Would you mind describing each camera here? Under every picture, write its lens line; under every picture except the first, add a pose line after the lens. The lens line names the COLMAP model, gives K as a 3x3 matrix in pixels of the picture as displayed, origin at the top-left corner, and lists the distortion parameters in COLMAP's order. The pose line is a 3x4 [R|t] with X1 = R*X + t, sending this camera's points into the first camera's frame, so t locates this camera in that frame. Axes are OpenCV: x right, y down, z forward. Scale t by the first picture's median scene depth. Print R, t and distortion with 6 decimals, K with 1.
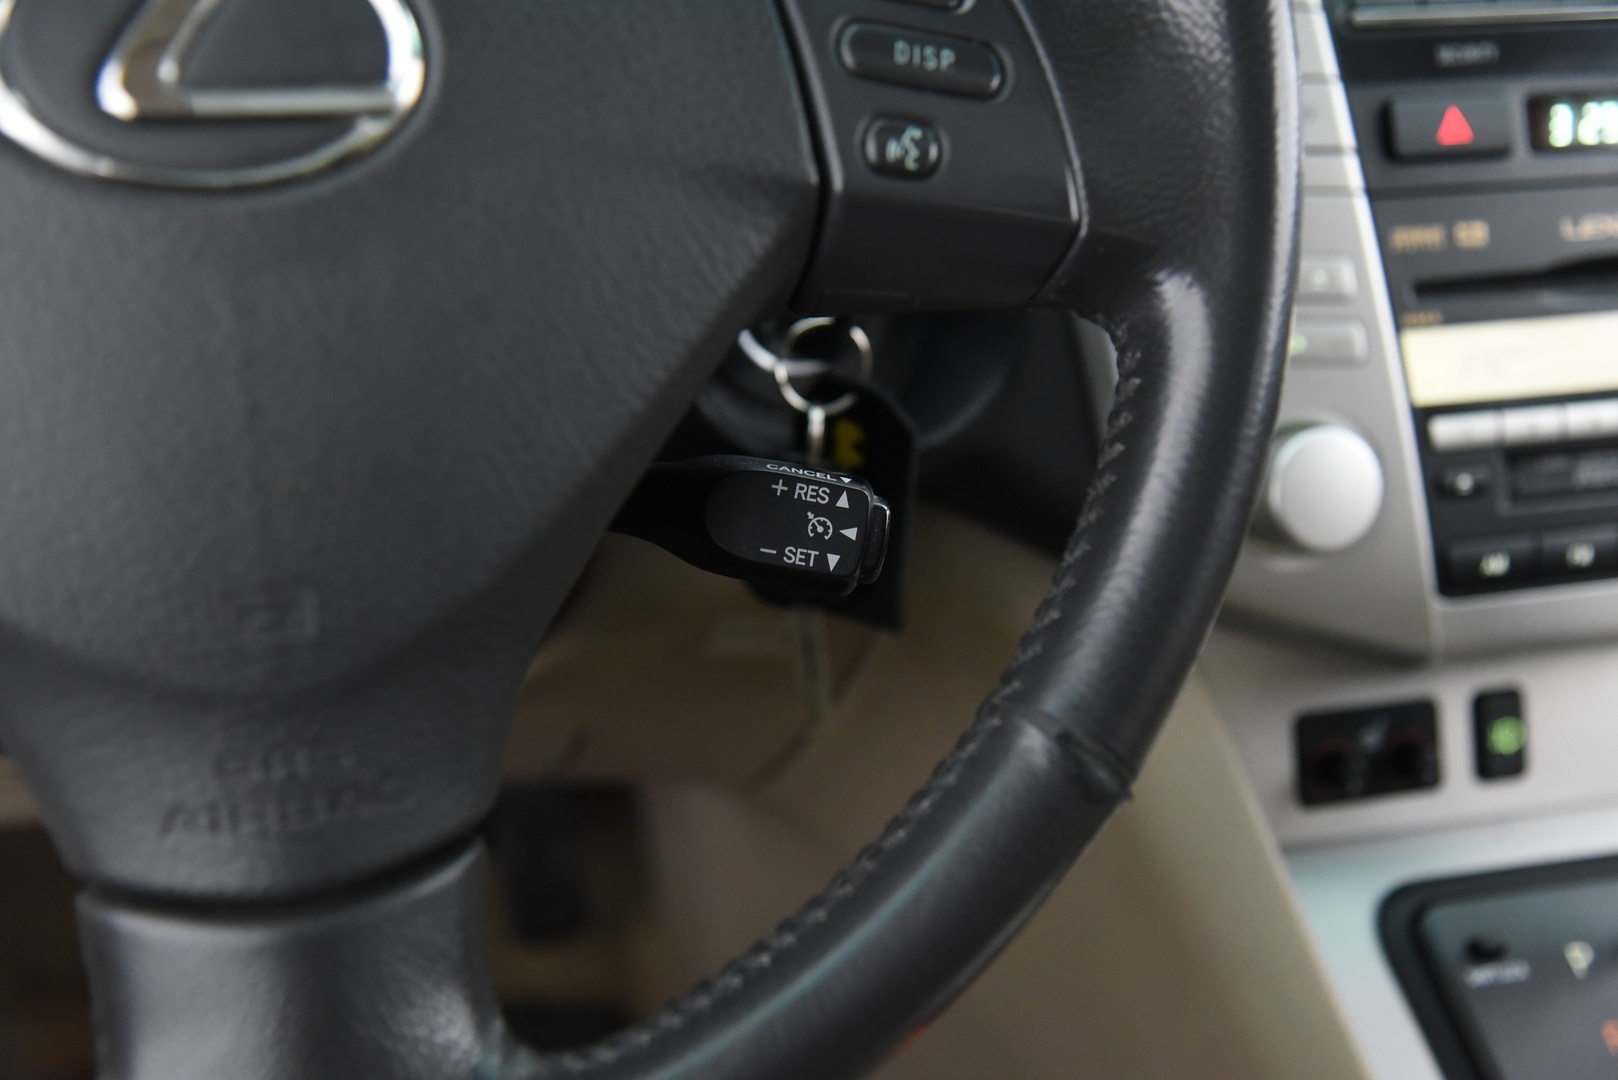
lens RADIAL K [[2083.4, 0, 777.9], [0, 2083.4, 575.5], [0, 0, 1]] dist [0.122249, 0.037879]
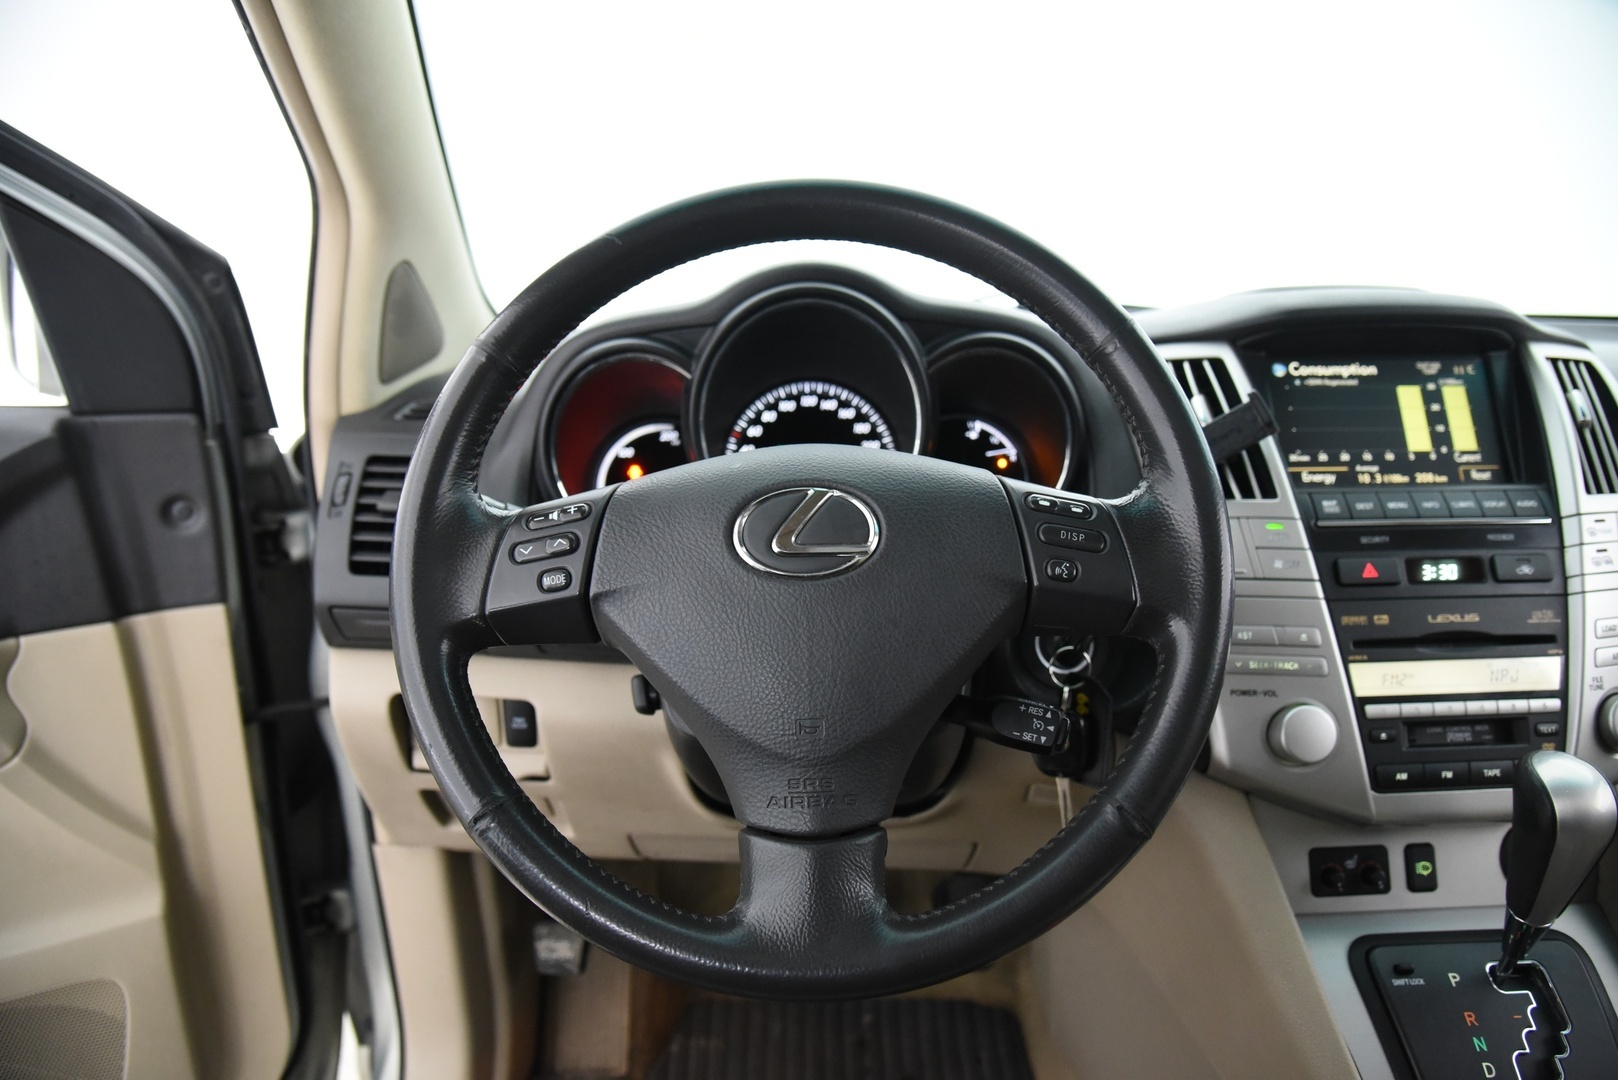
lens RADIAL K [[1126.5, 0, 809.0], [0, 1126.5, 540.0], [0, 0, 1]] dist [-0.099326, 0.051377]
pose [[0.952607, 0.004448, -0.304172, 0.115408], [-0.076407, 0.971338, -0.225088, 0.057999], [0.294452, 0.237661, 0.925643, -0.232807]]
